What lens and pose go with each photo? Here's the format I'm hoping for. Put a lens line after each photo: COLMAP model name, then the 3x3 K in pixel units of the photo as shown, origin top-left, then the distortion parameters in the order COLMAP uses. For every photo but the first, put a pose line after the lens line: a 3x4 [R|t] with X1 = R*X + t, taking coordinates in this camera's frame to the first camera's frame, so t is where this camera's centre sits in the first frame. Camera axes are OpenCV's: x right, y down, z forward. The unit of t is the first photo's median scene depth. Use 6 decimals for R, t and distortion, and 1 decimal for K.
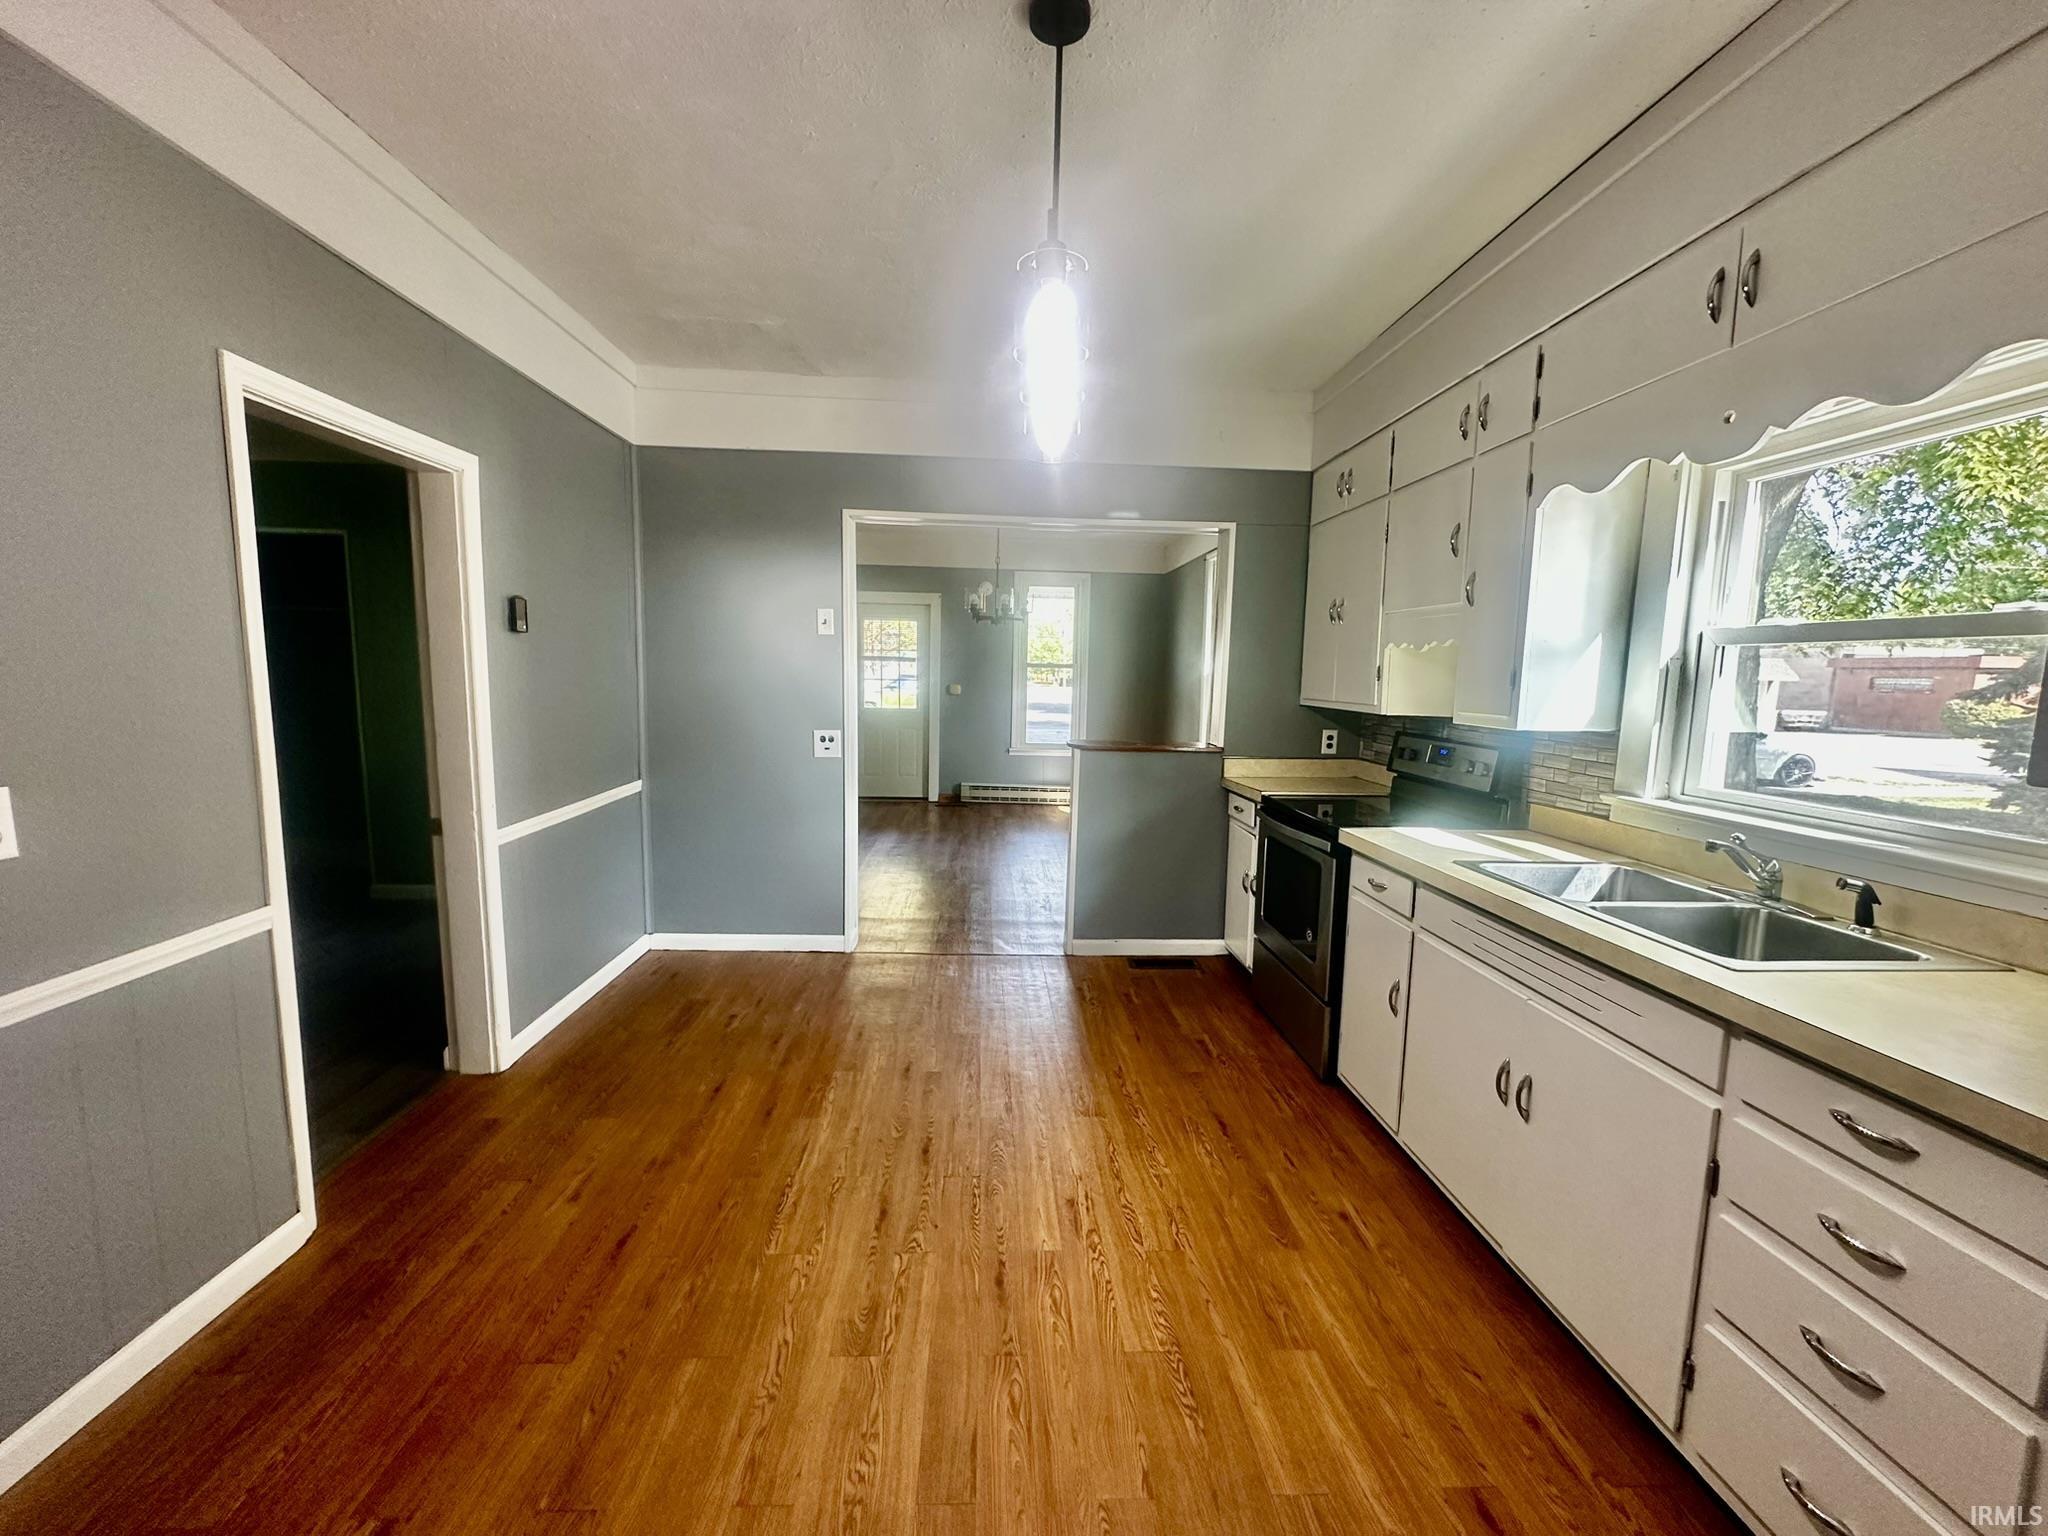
lens RADIAL K [[817.1, 0, 1014.1], [0, 817.1, 768.7], [0, 0, 1]] dist [-0.004180, 0.000156]
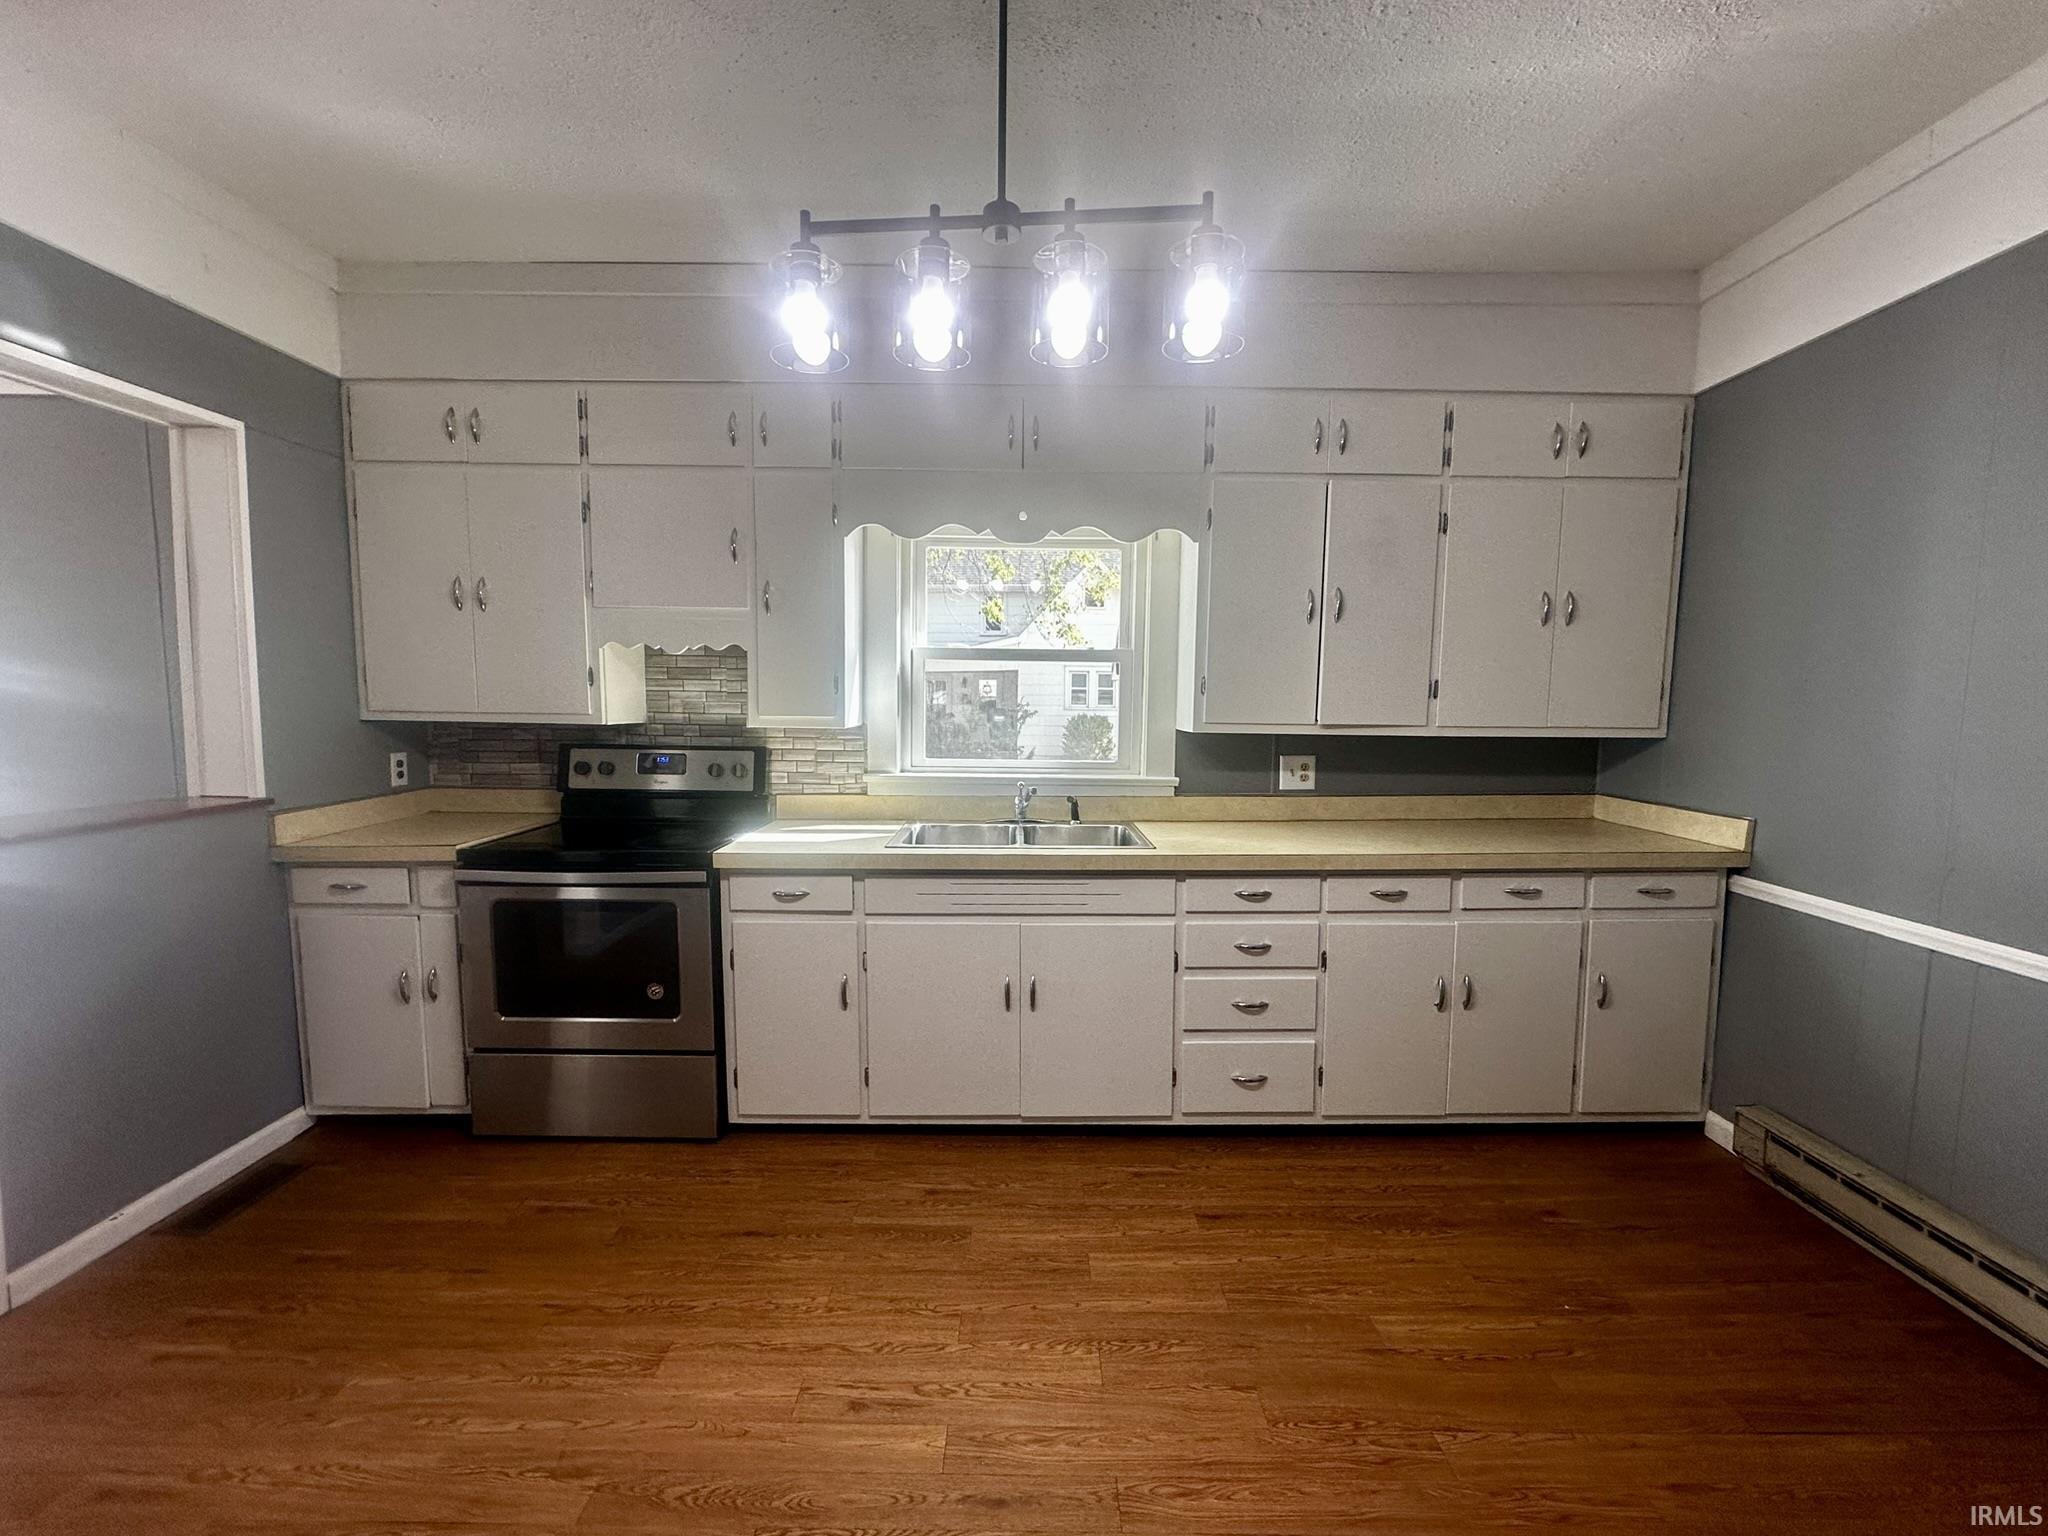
lens RADIAL K [[817.1, 0, 1019.5], [0, 817.1, 778.9], [0, 0, 1]] dist [-0.004180, 0.000156]
pose [[0.047174, -0.119638, 0.991696, -0.562723], [0.106502, 0.987745, 0.114095, -0.088476], [-0.993193, 0.100236, 0.059338, 0.742003]]
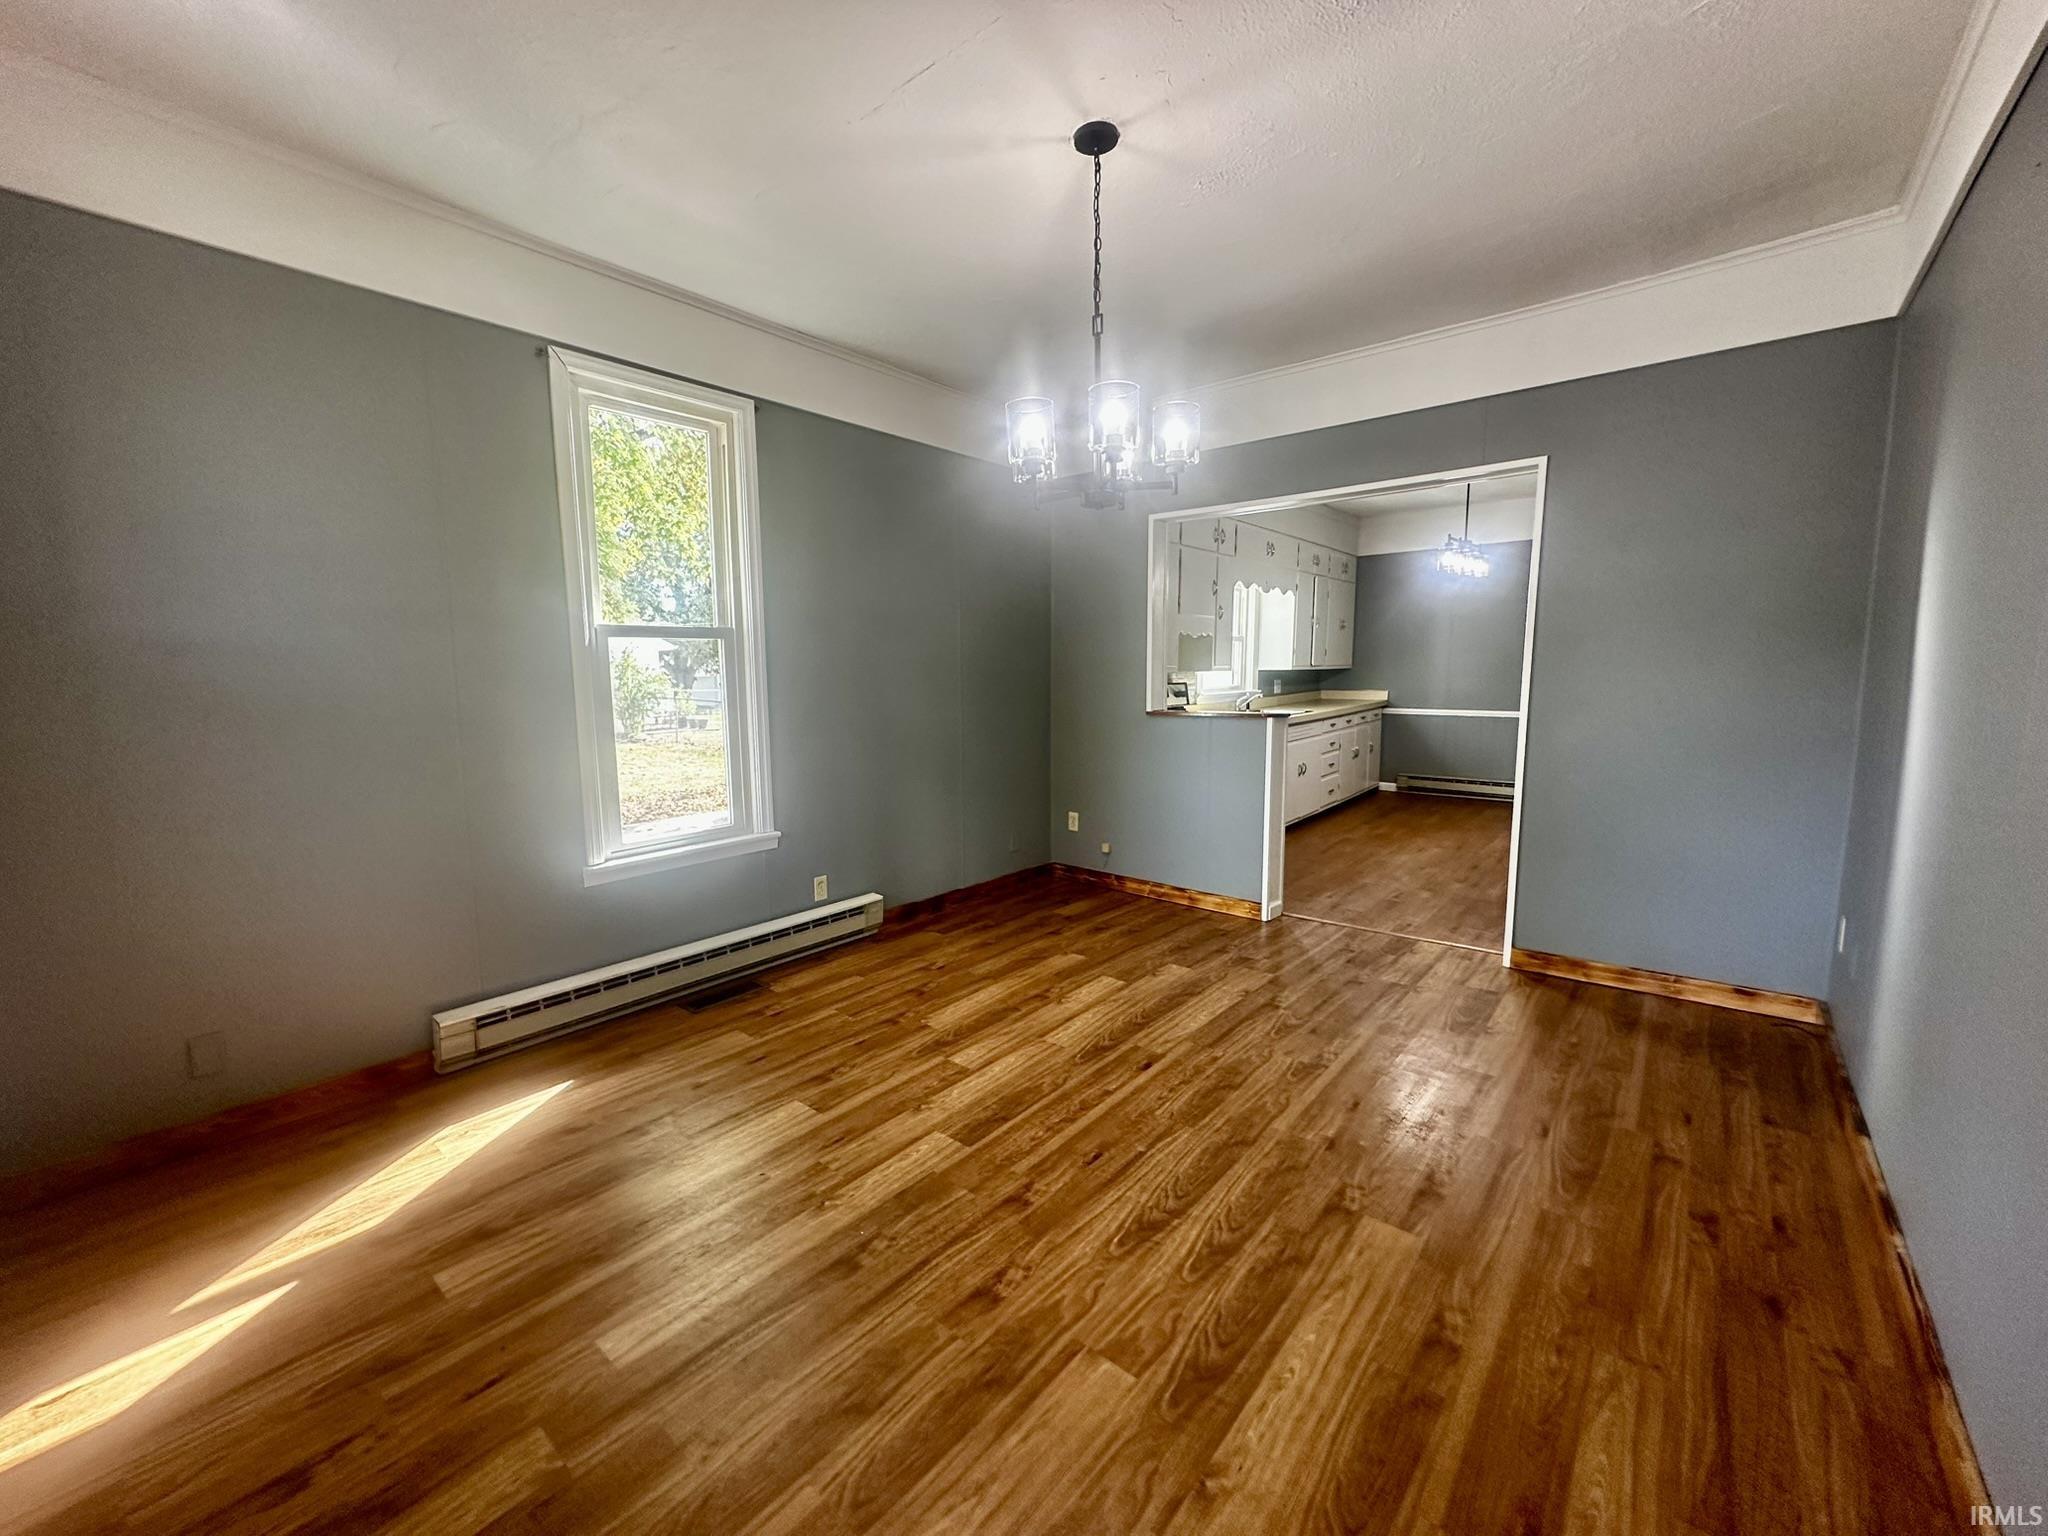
lens RADIAL K [[817.1, 0, 1025.0], [0, 817.1, 771.2], [0, 0, 1]] dist [-0.004180, 0.000156]
pose [[-0.741744, -0.102082, 0.662869, -0.695537], [0.070989, 0.970847, 0.228946, -0.406642], [-0.666916, 0.216876, -0.712873, 3.596264]]
